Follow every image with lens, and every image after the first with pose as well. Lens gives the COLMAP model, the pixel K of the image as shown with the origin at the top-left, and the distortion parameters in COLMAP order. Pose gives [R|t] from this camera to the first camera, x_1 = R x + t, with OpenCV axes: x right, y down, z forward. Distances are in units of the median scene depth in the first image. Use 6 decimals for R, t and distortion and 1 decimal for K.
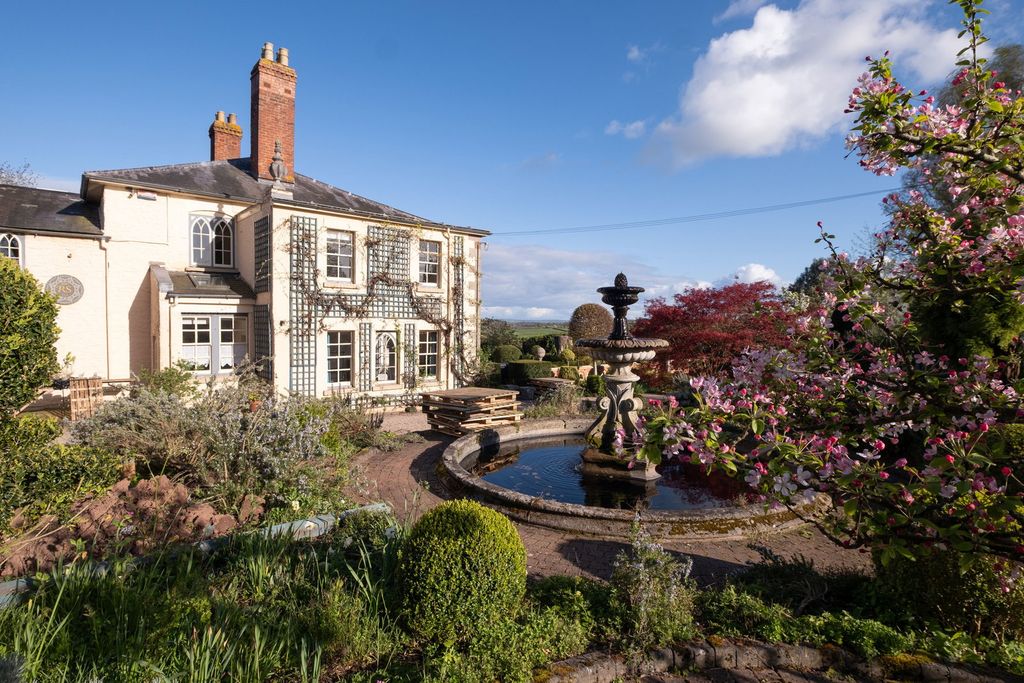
lens RADIAL K [[519.7, 0, 512.0], [0, 519.7, 341.5], [0, 0, 1]] dist [-0.005185, -0.000147]
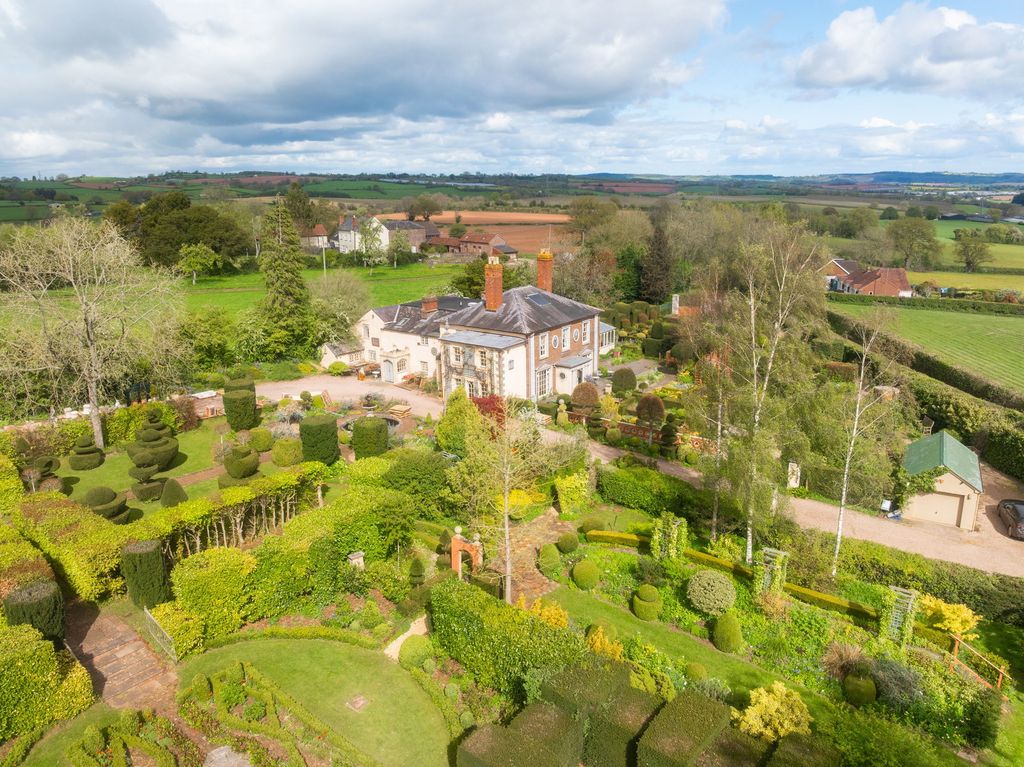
lens RADIAL K [[746.4, 0, 512.0], [0, 746.4, 383.5], [0, 0, 1]] dist [-0.040987, -0.000099]
pose [[0.220834, 0.251532, -0.942318, 3.840494], [-0.023942, 0.967279, 0.252584, -1.093219], [0.975017, -0.033218, 0.219630, 0.314123]]
